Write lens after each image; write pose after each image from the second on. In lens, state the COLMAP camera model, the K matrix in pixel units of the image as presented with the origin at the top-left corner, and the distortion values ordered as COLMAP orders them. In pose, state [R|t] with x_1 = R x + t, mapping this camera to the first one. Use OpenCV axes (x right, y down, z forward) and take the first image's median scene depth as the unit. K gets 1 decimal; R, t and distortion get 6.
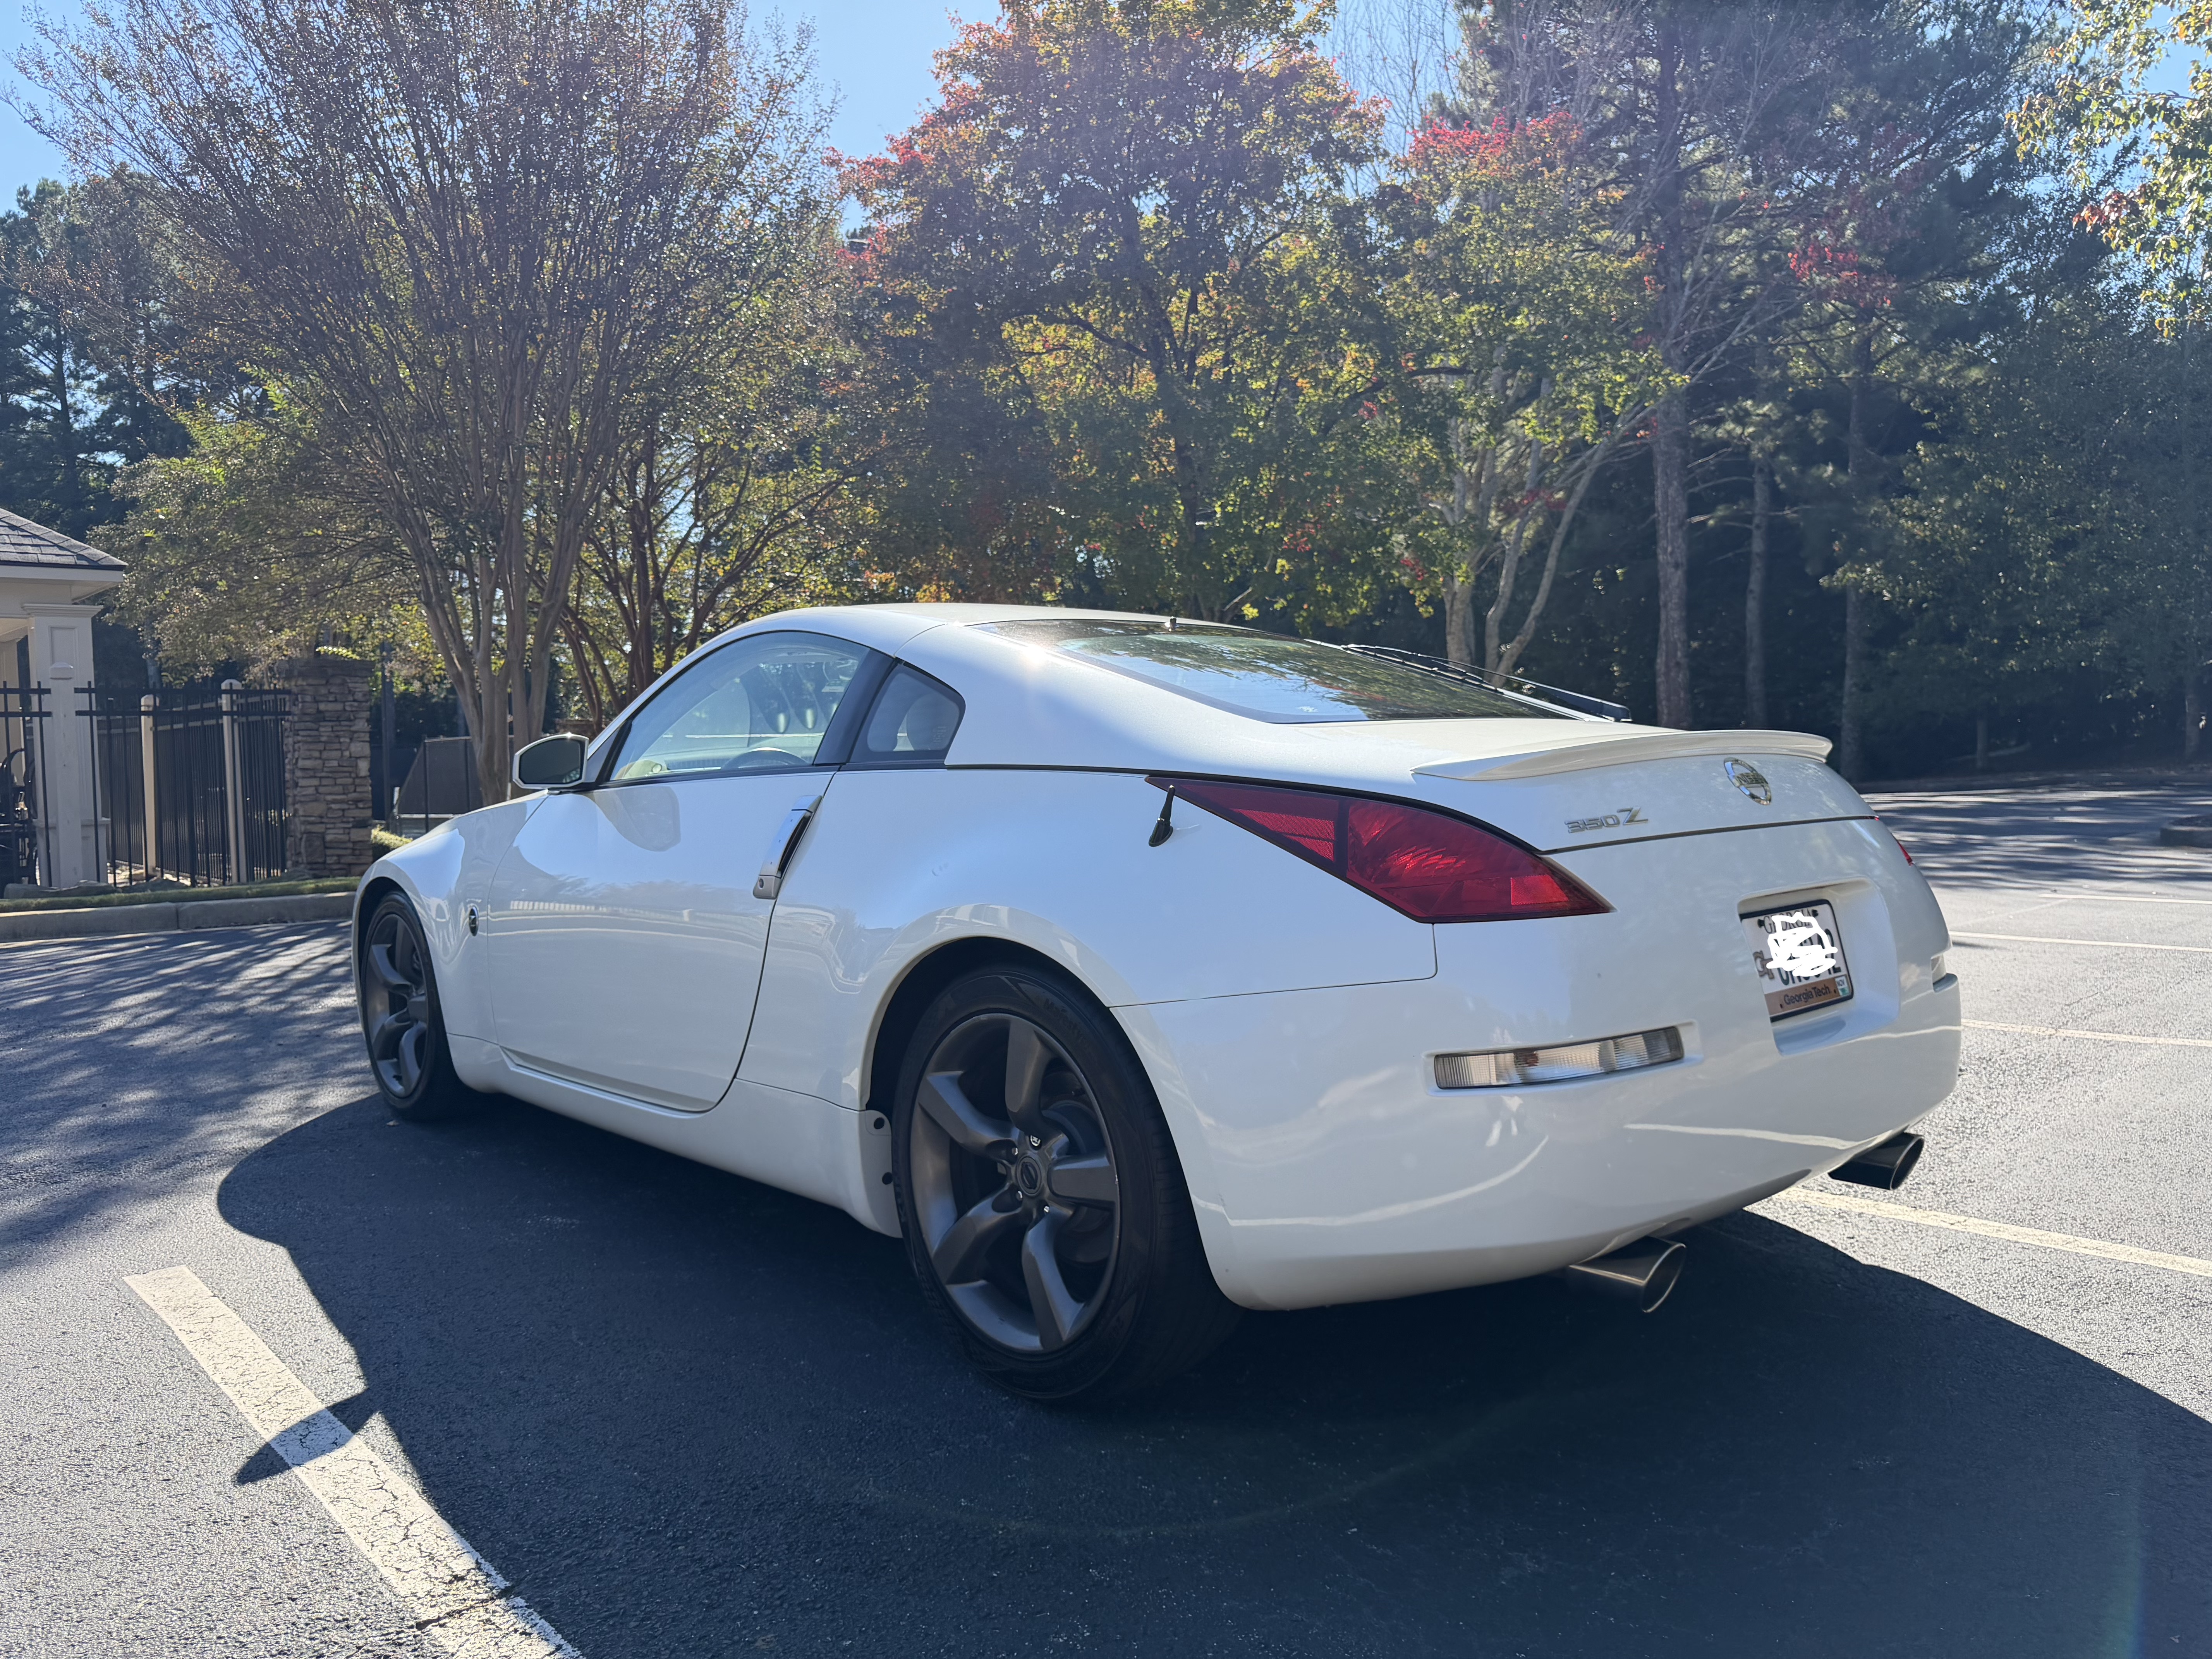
lens RADIAL K [[1522.9, 0, 1119.1], [0, 1522.9, 823.4], [0, 0, 1]] dist [0.074289, -0.108333]
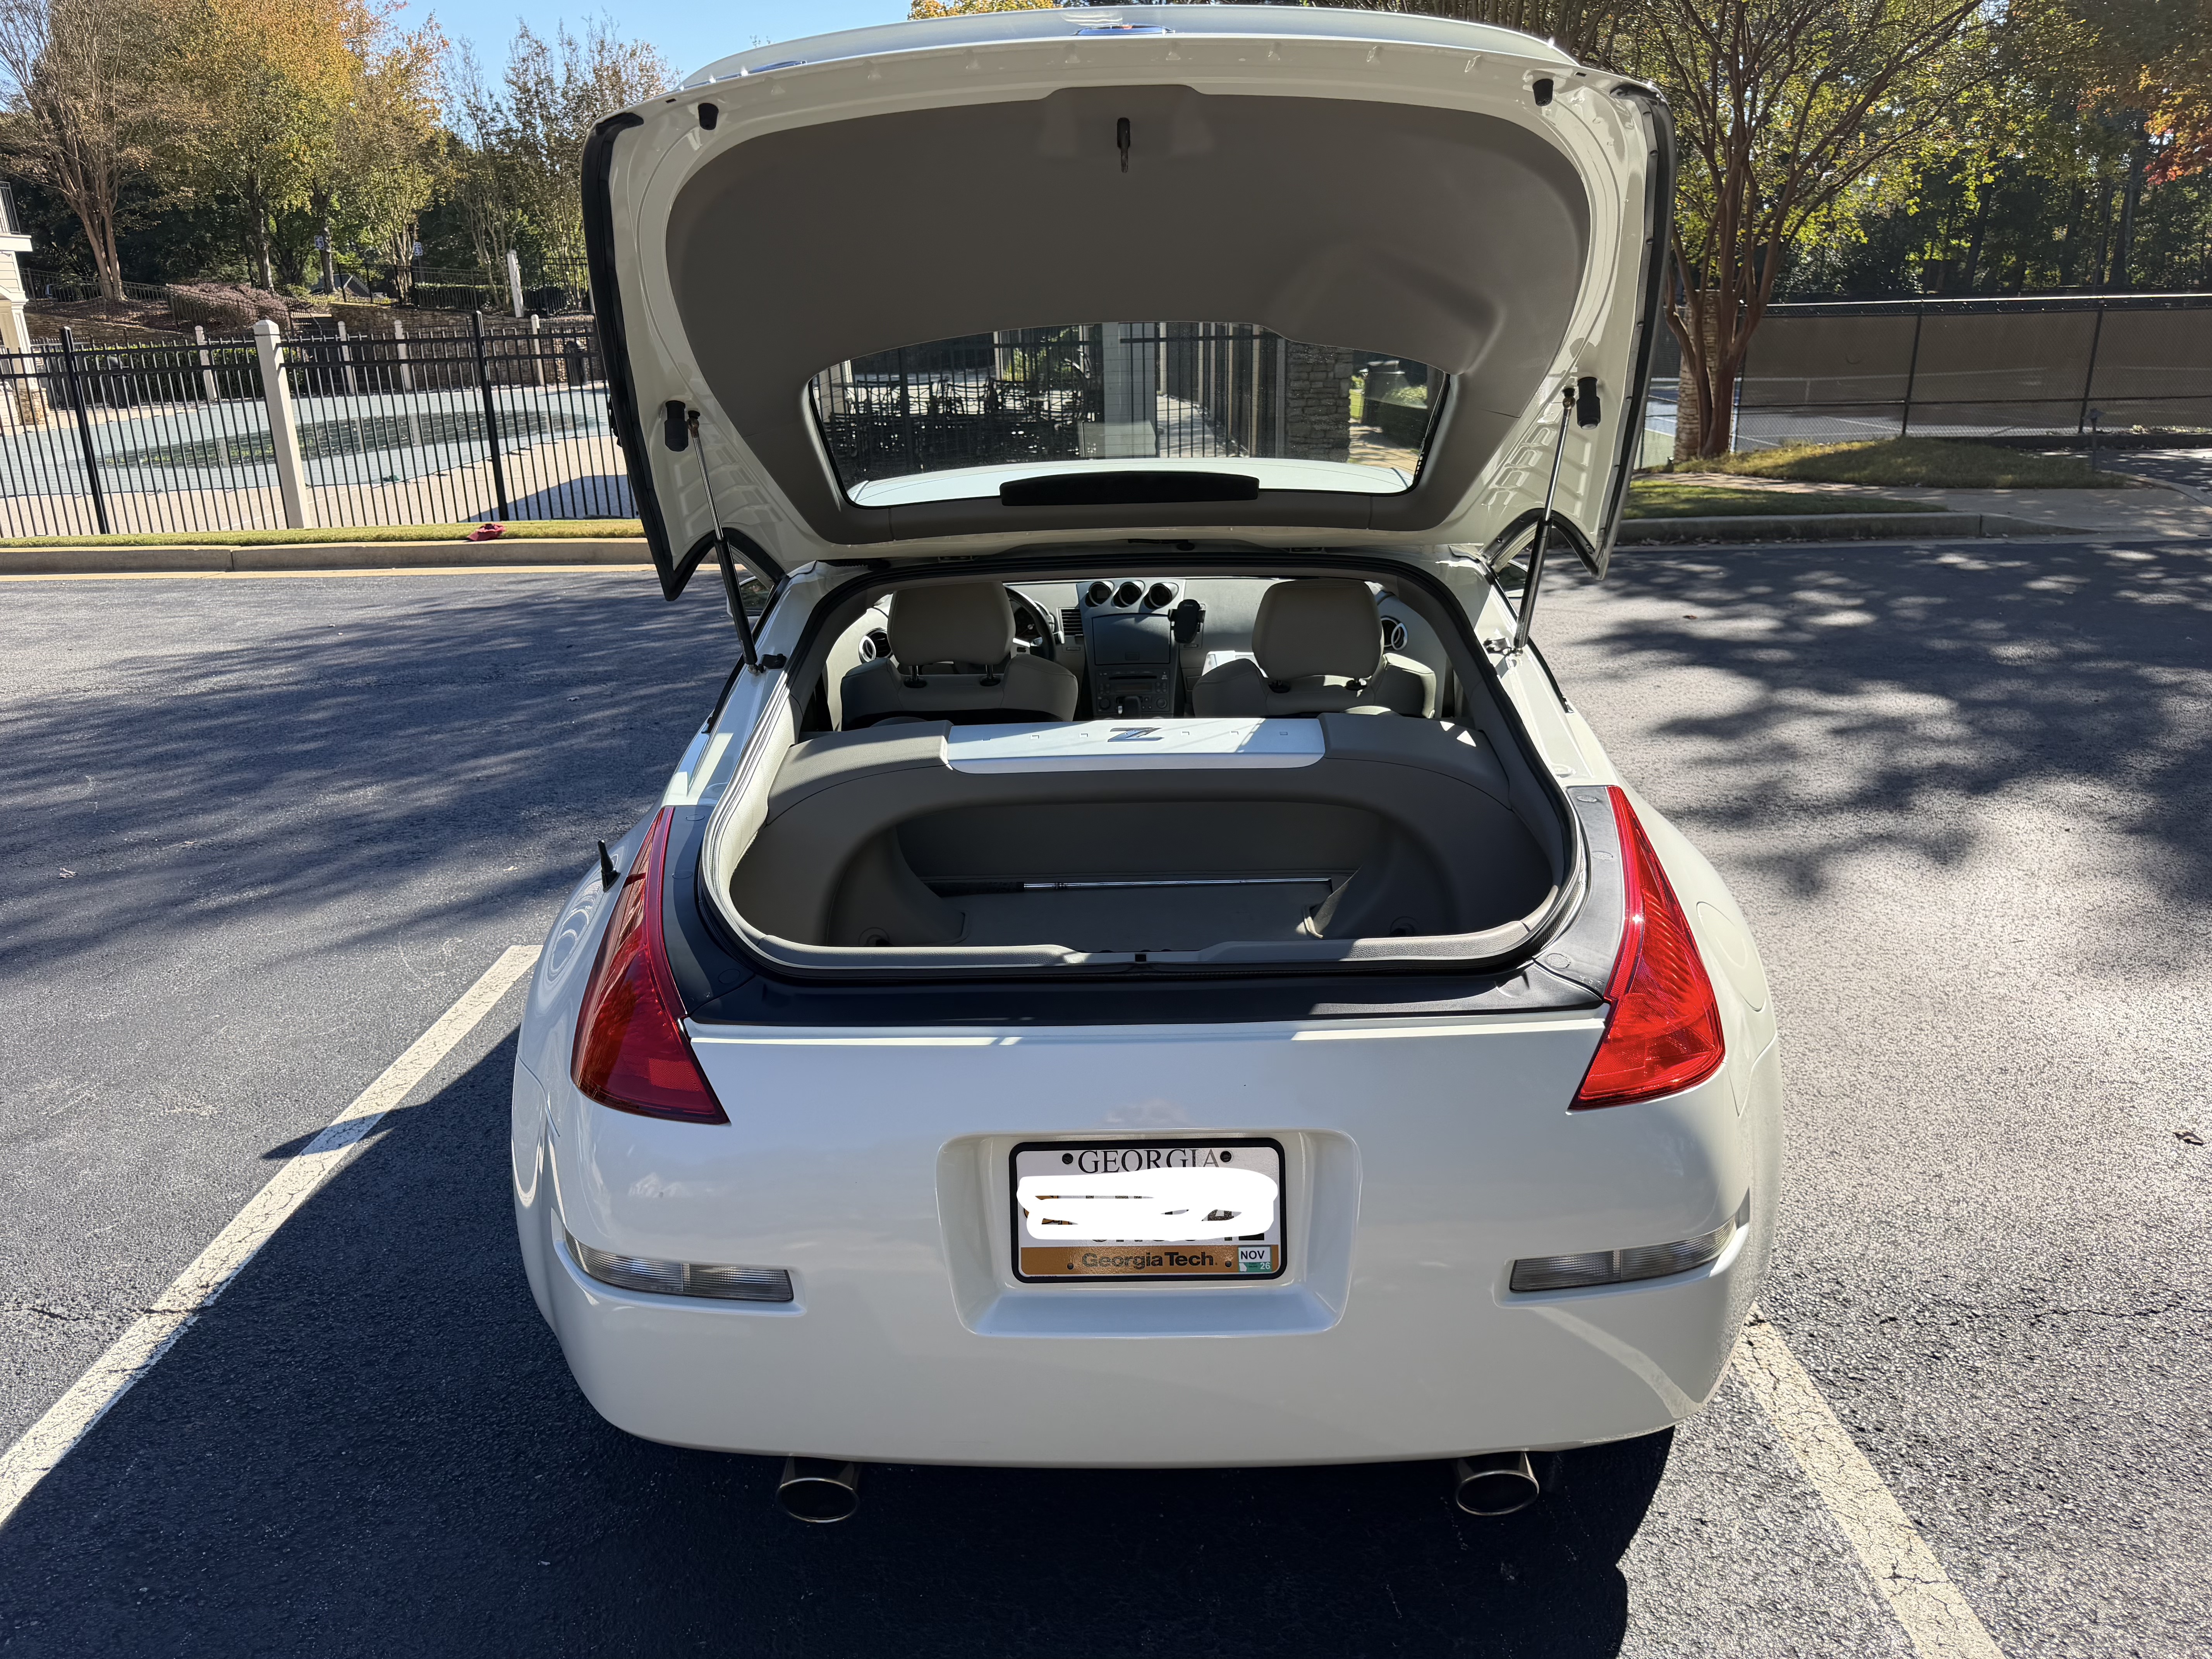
lens RADIAL K [[1532.0, 0, 1088.9], [0, 1532.0, 839.6], [0, 0, 1]] dist [0.036984, -0.044249]
pose [[0.735184, 0.211966, -0.643875, 0.523046], [-0.018036, 0.955634, 0.294004, -0.186502], [0.677628, -0.204534, 0.706389, 0.292036]]
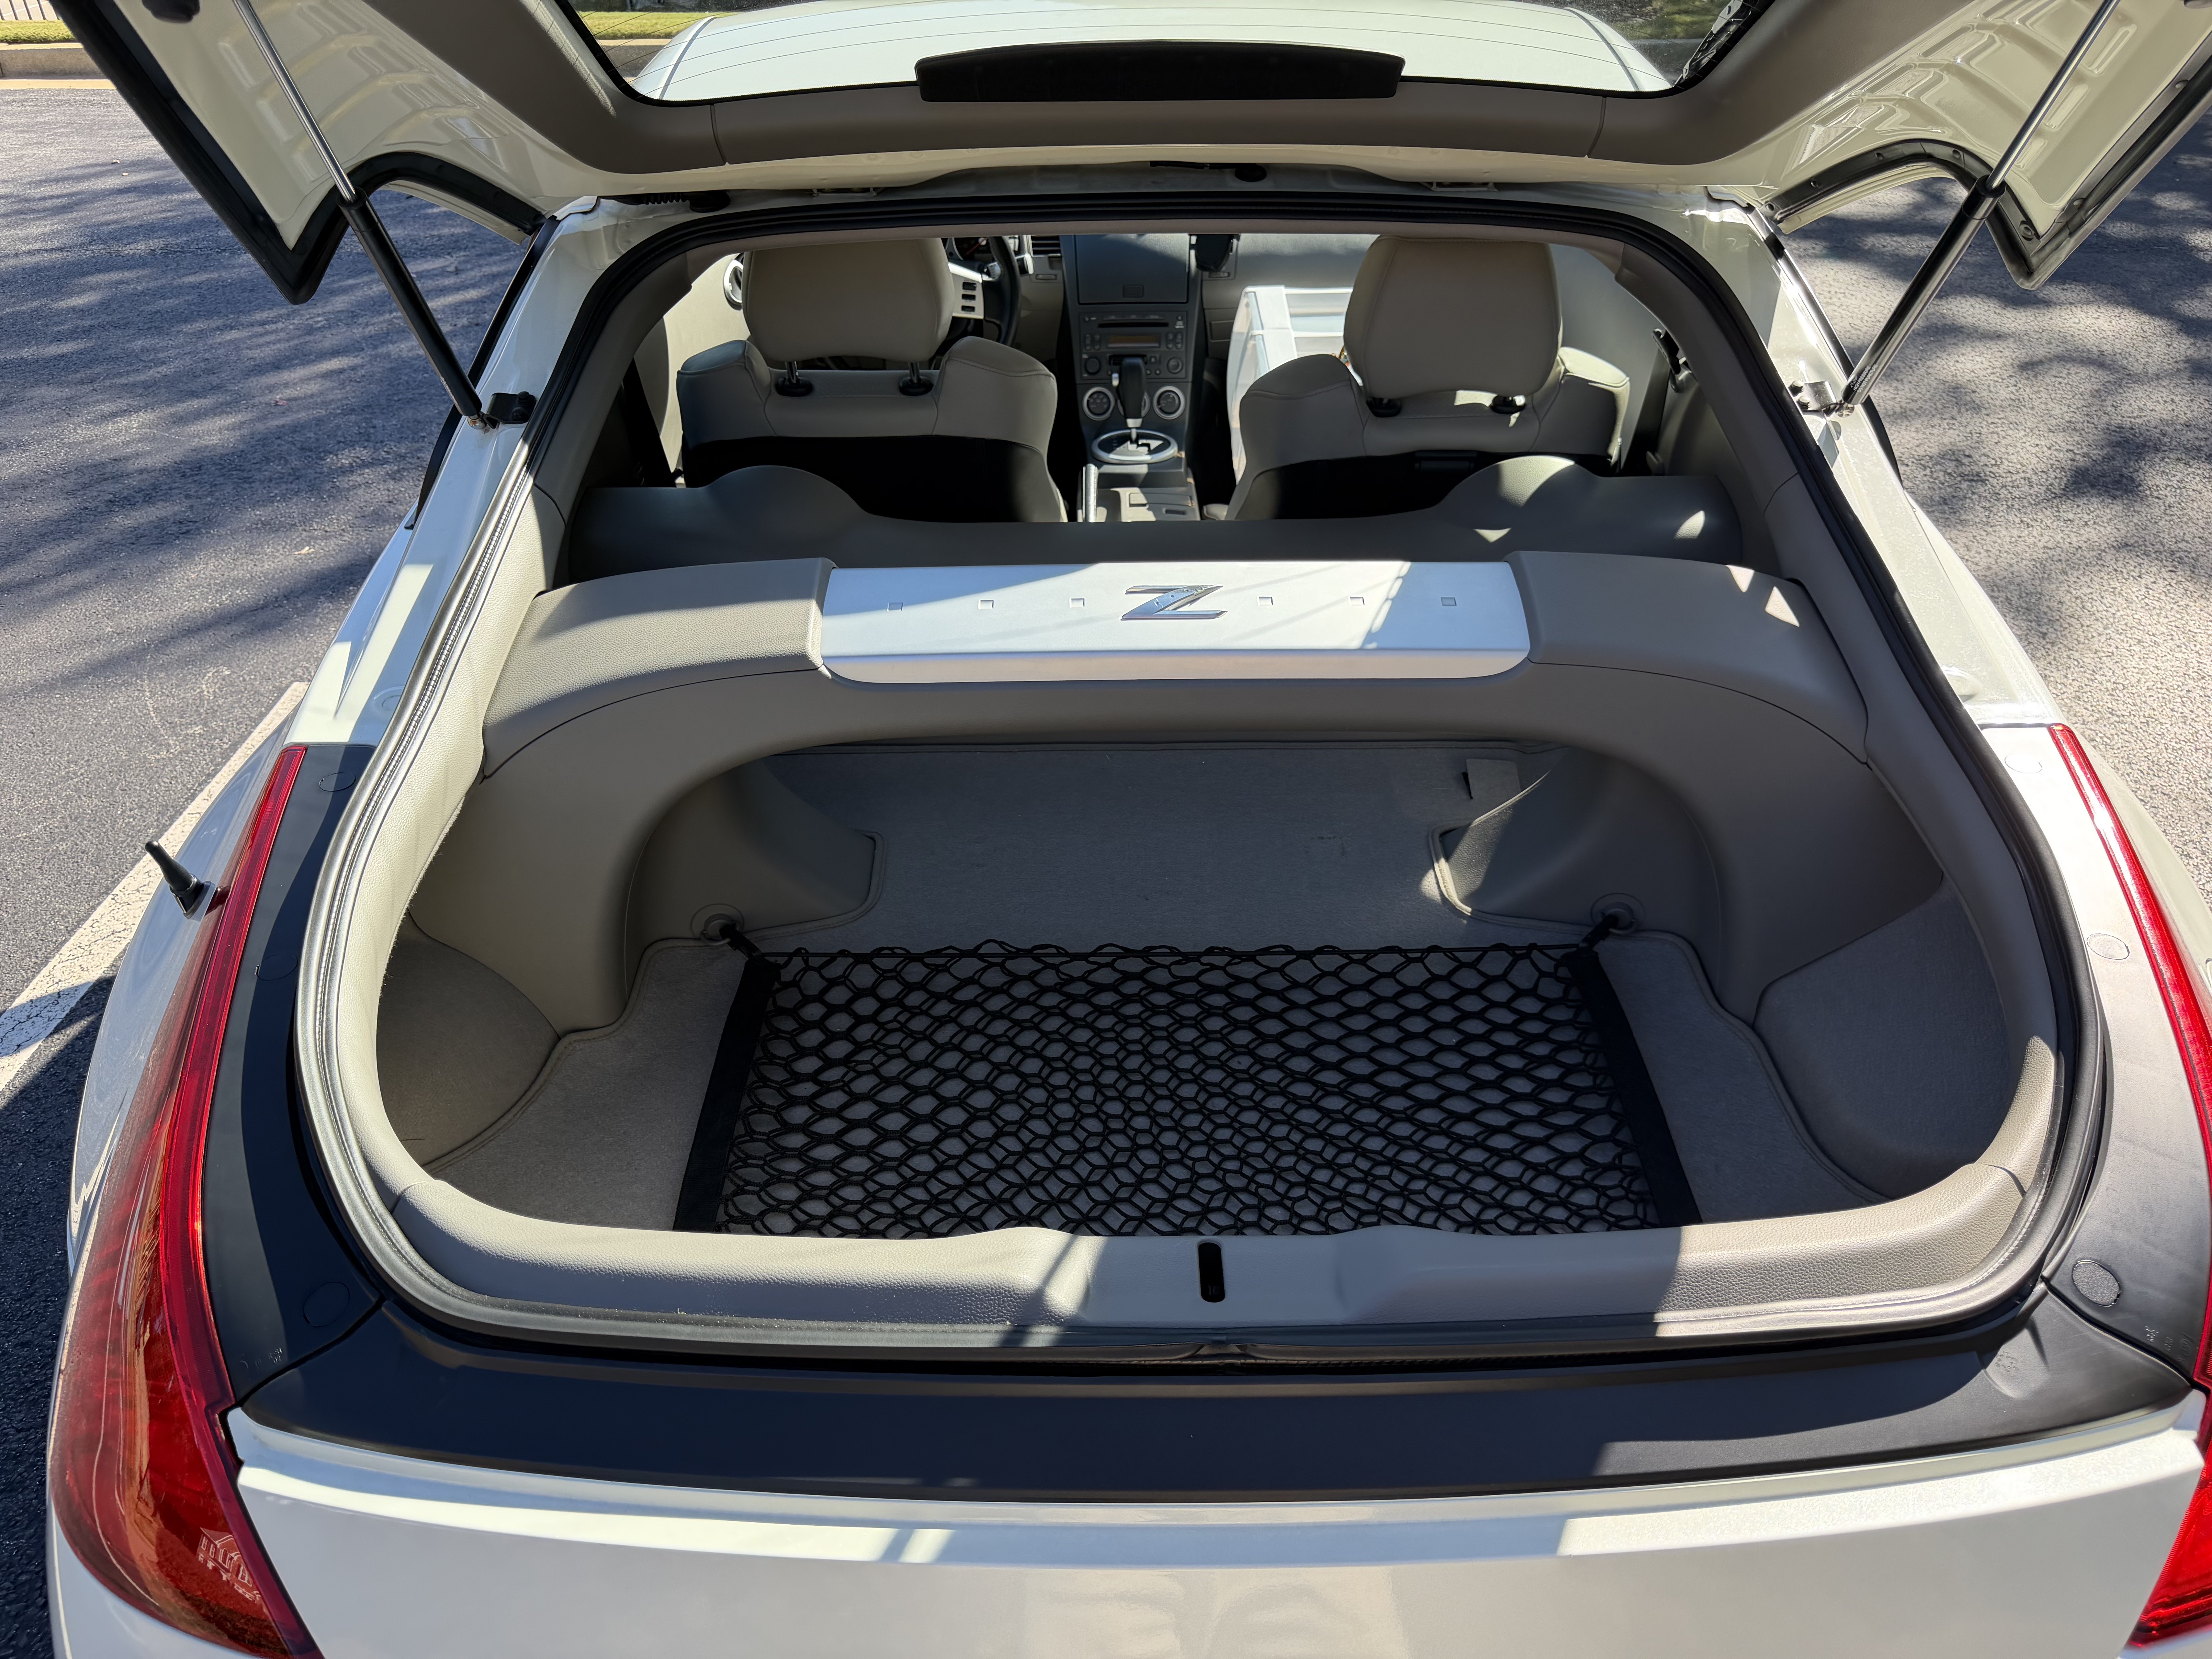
lens RADIAL K [[1582.3, 0, 1080.7], [0, 1582.3, 877.4], [0, 0, 1]] dist [0.001046, 0.003630]
pose [[0.743160, 0.395032, -0.540058, 0.329347], [-0.033363, 0.827997, 0.559738, -0.186210], [0.668281, -0.397957, 0.628514, 0.491974]]
